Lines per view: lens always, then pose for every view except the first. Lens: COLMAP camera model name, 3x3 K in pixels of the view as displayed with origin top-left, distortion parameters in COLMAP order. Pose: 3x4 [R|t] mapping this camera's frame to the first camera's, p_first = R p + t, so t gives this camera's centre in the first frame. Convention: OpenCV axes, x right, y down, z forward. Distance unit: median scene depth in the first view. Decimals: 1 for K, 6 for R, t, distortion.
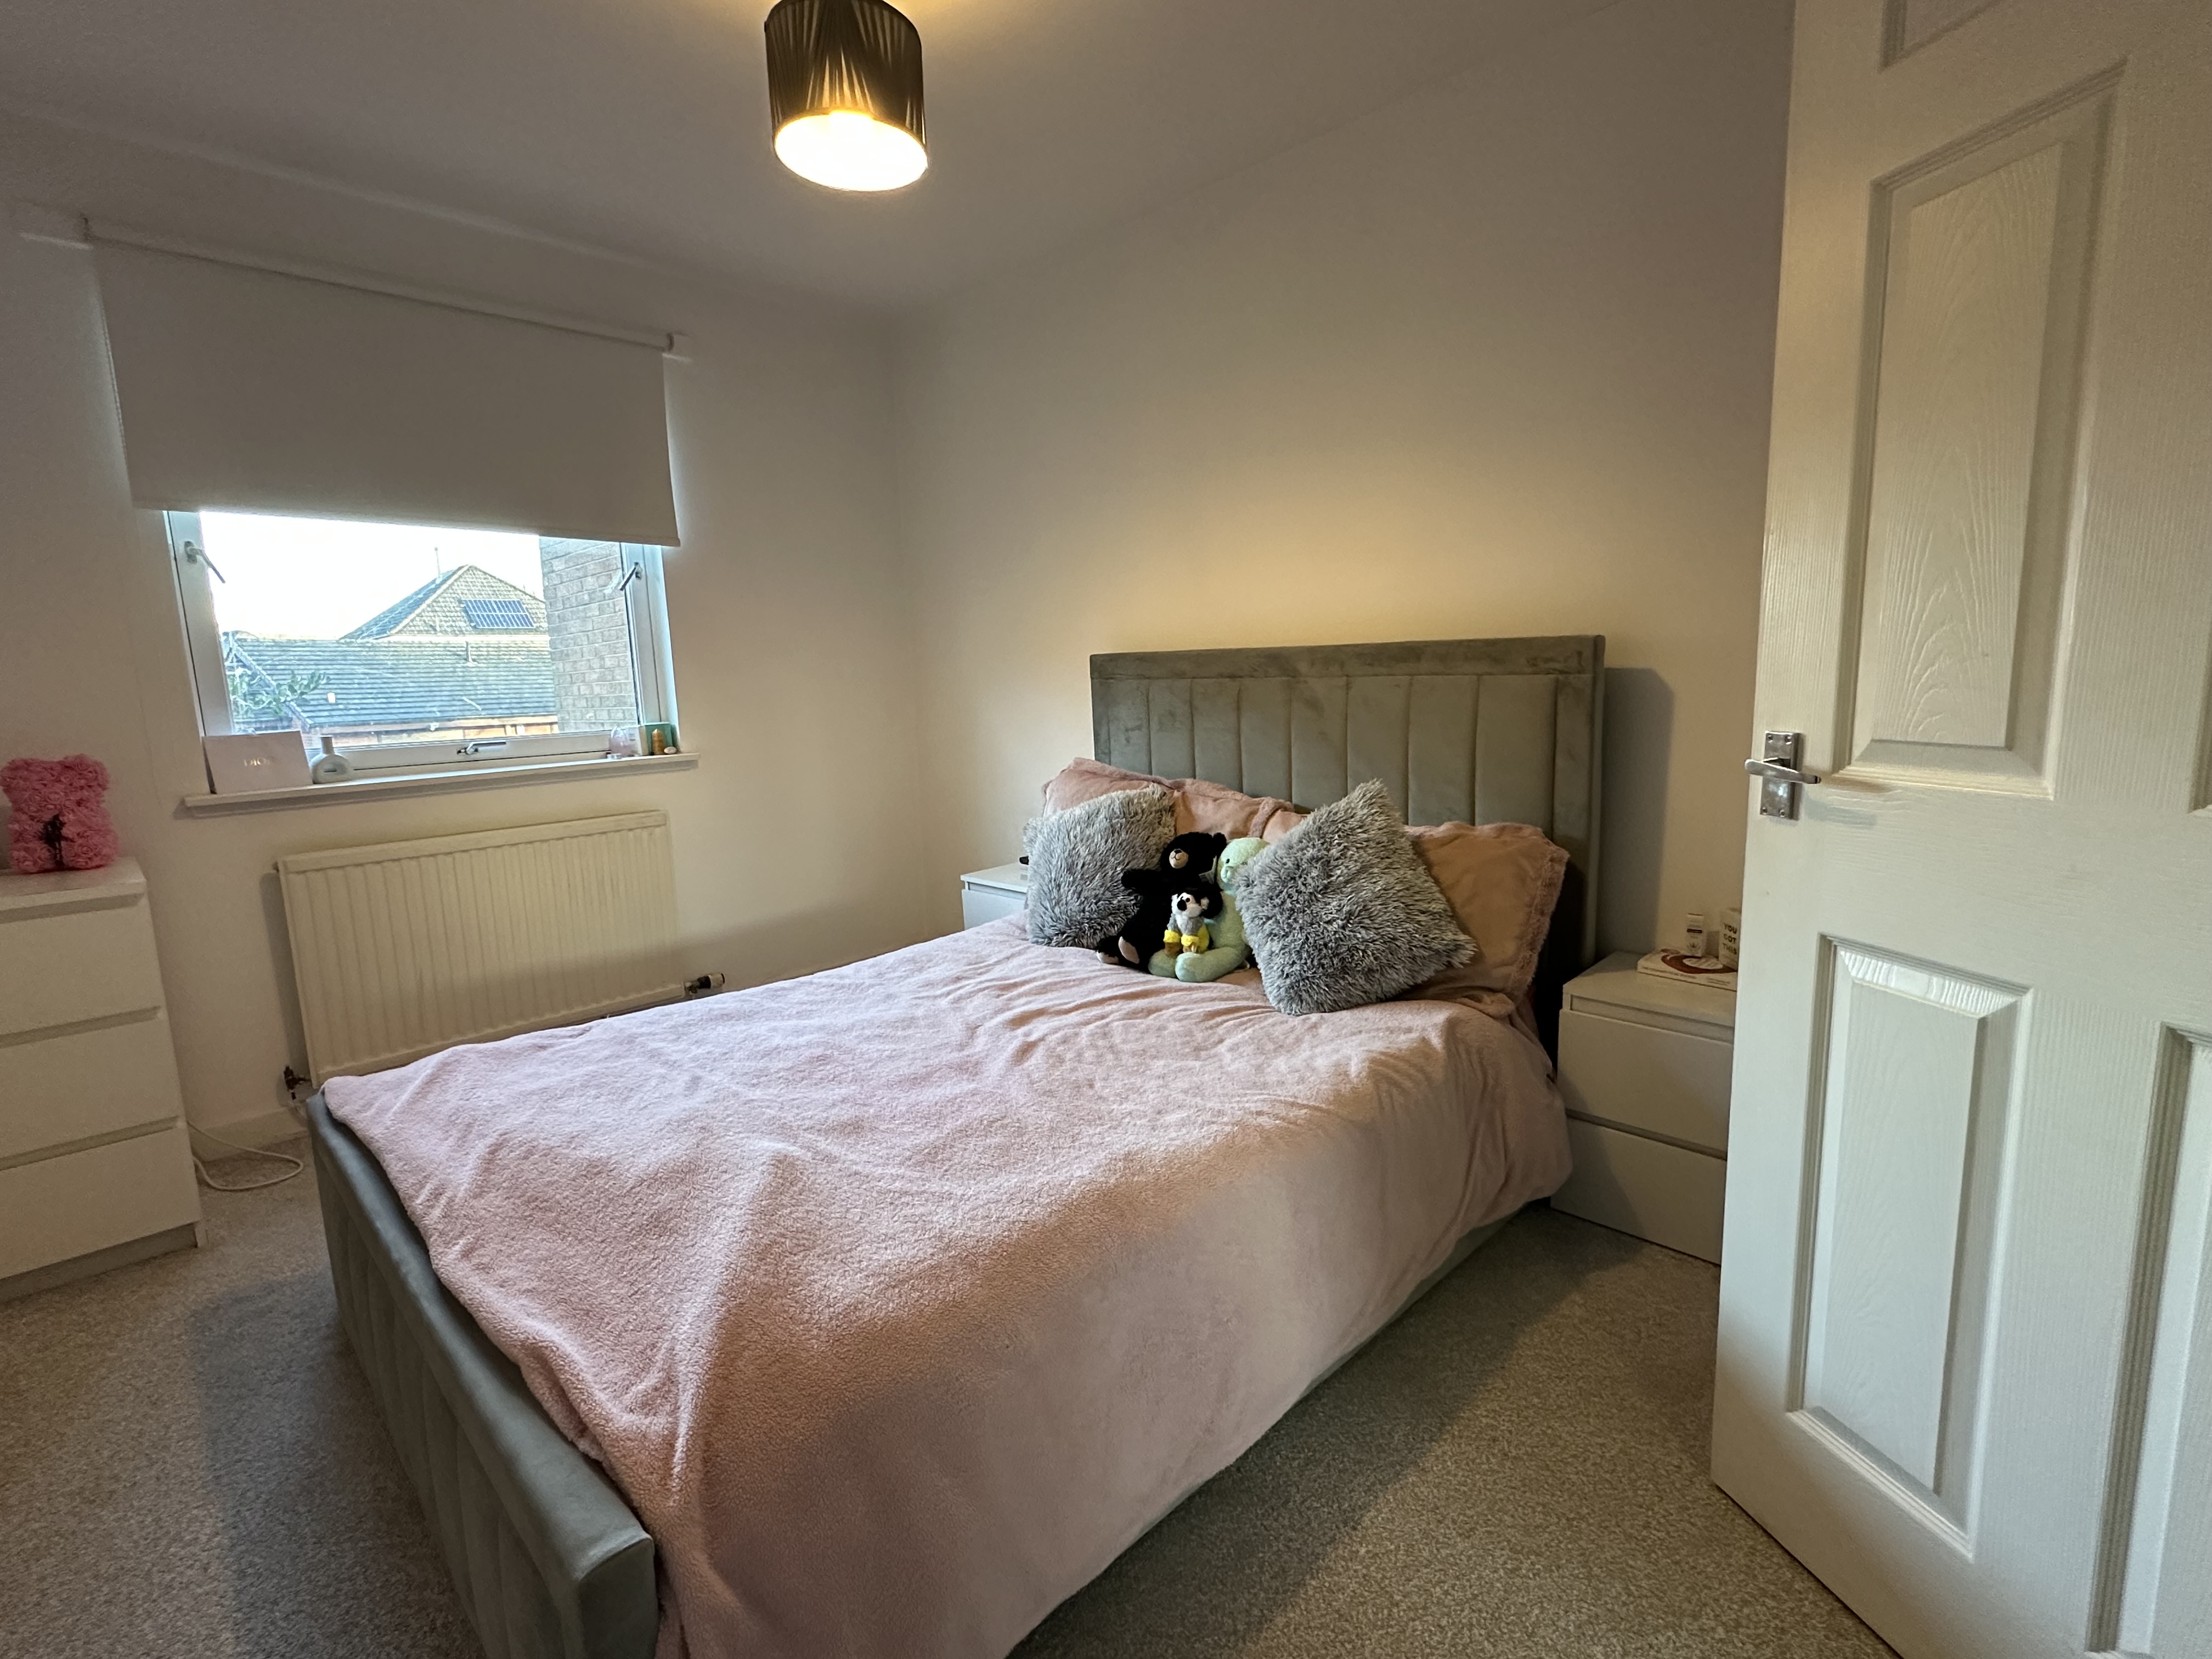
lens RADIAL K [[1036.6, 0, 1103.5], [0, 1036.6, 833.7], [0, 0, 1]] dist [-0.002875, 0.000782]
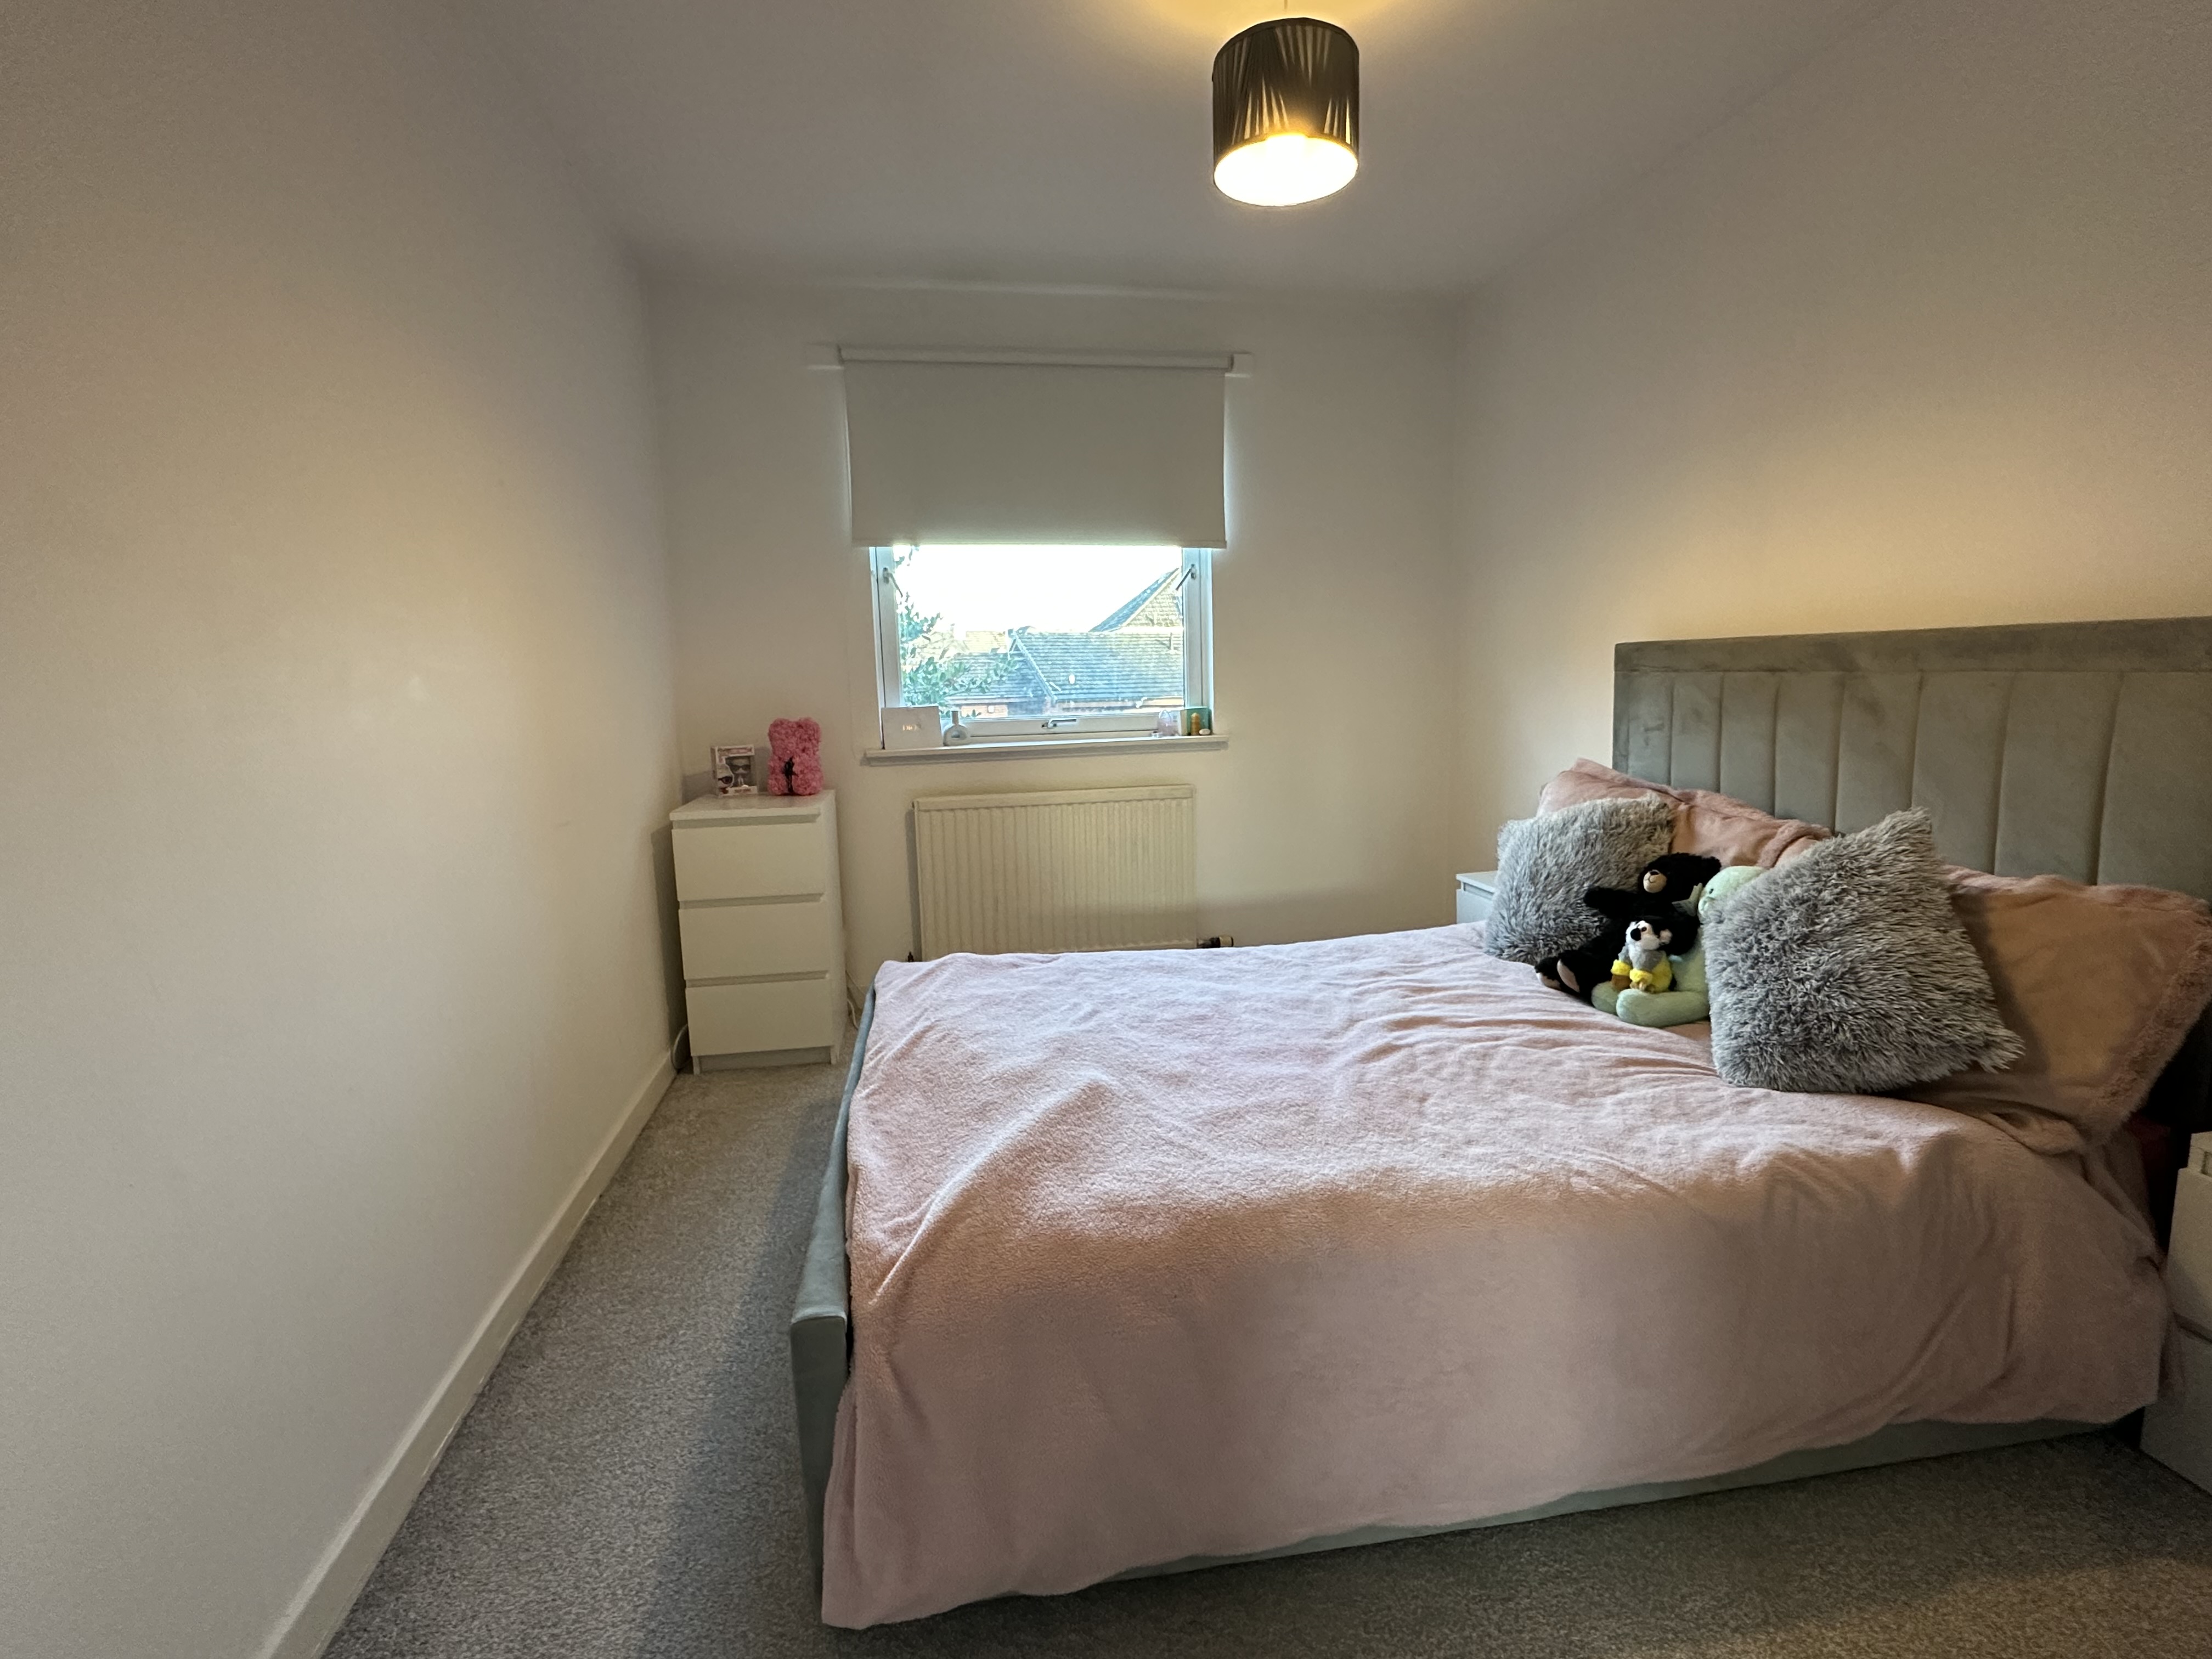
lens RADIAL K [[1038.7, 0, 1106.9], [0, 1038.7, 833.9], [0, 0, 1]] dist [0.000991, -0.000197]
pose [[0.813382, 0.097762, -0.573457, 0.221908], [-0.090432, 0.995043, 0.041366, -0.011269], [0.574658, 0.018213, 0.818191, 0.035420]]
